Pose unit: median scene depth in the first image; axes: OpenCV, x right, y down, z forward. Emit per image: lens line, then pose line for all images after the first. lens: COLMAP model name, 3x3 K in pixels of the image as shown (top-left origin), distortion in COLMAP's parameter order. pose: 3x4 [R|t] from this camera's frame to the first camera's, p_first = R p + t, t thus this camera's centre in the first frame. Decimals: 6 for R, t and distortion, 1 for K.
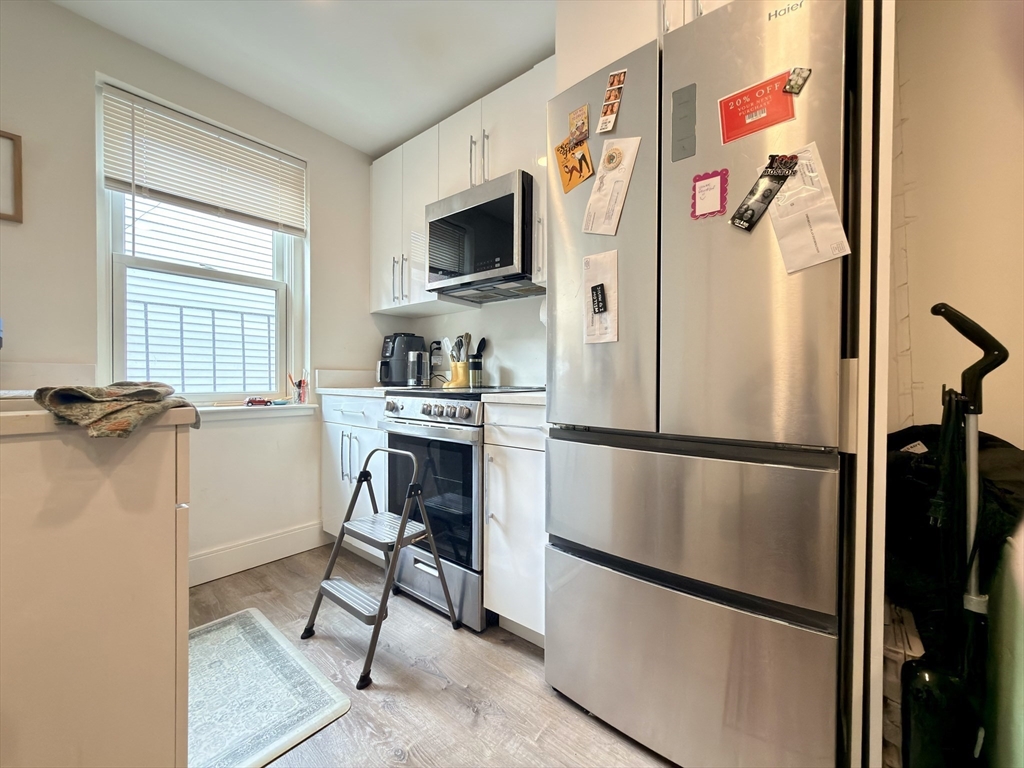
lens RADIAL K [[411.3, 0, 515.9], [0, 411.3, 384.5], [0, 0, 1]] dist [-0.002464, 0.001237]
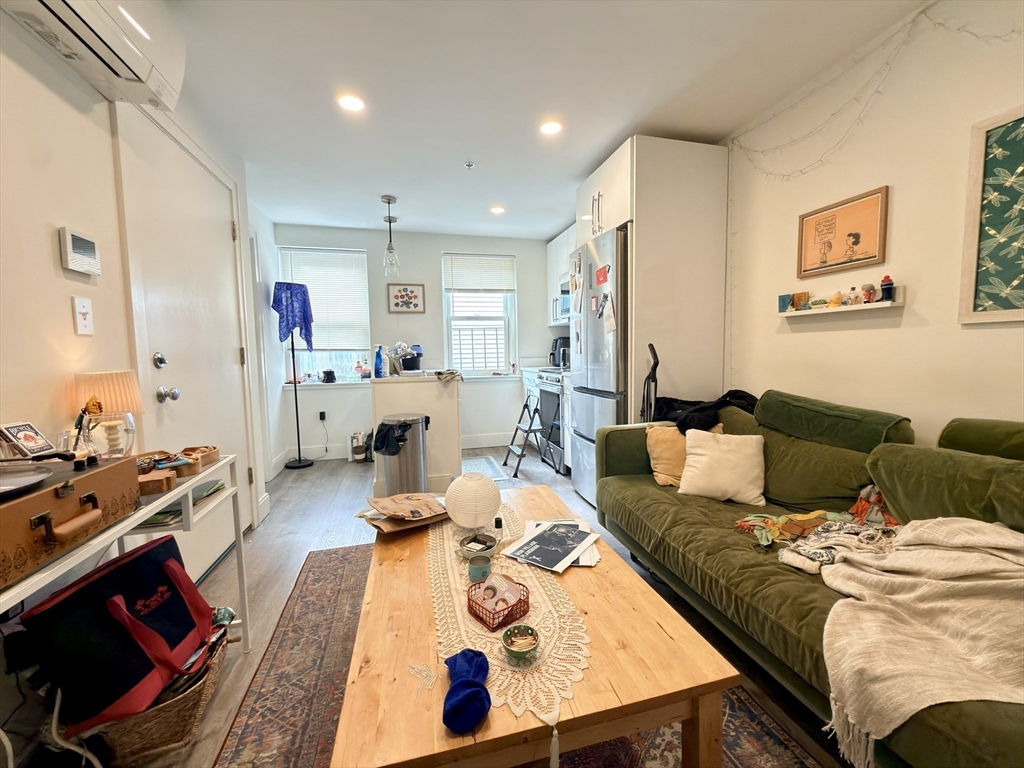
lens RADIAL K [[411.3, 0, 513.2], [0, 411.3, 386.9], [0, 0, 1]] dist [-0.002464, 0.001237]
pose [[0.804685, 0.031534, -0.592864, 1.302557], [0.013899, 0.997314, 0.071910, -0.076995], [0.593539, -0.066105, 0.802086, -1.247283]]
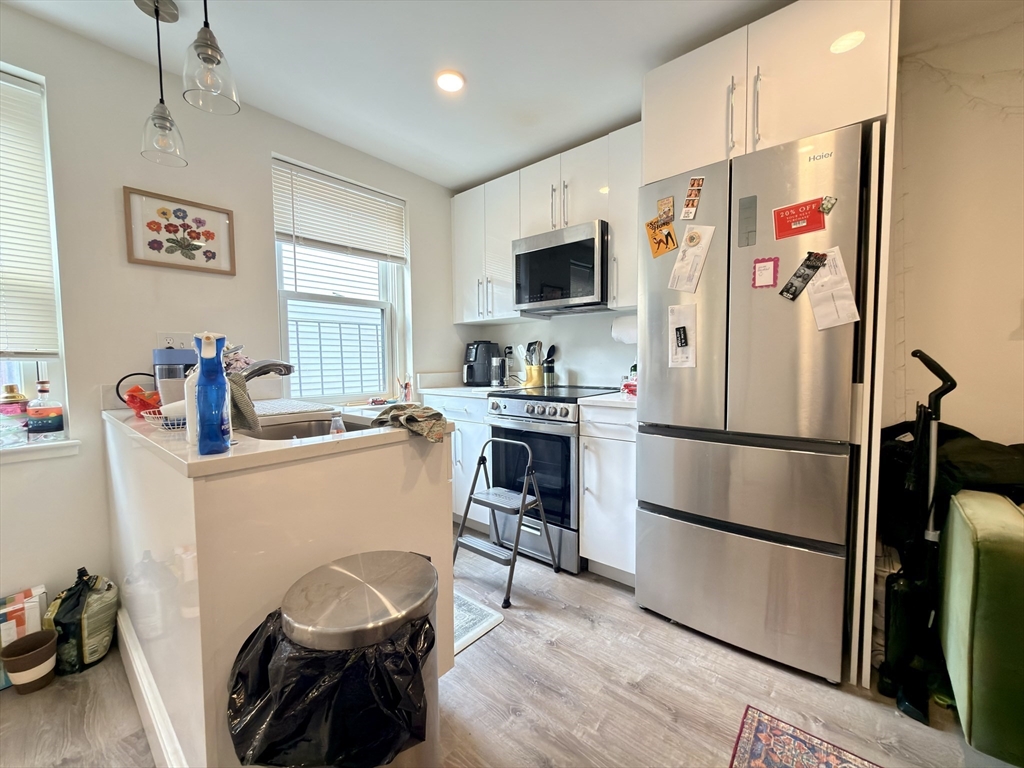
lens RADIAL K [[411.3, 0, 515.8], [0, 411.3, 384.7], [0, 0, 1]] dist [-0.002464, 0.001237]
pose [[0.999692, -0.011916, -0.021778, -0.309900], [0.012901, 0.998872, 0.045691, -0.103046], [0.021209, -0.045958, 0.998718, -0.402145]]
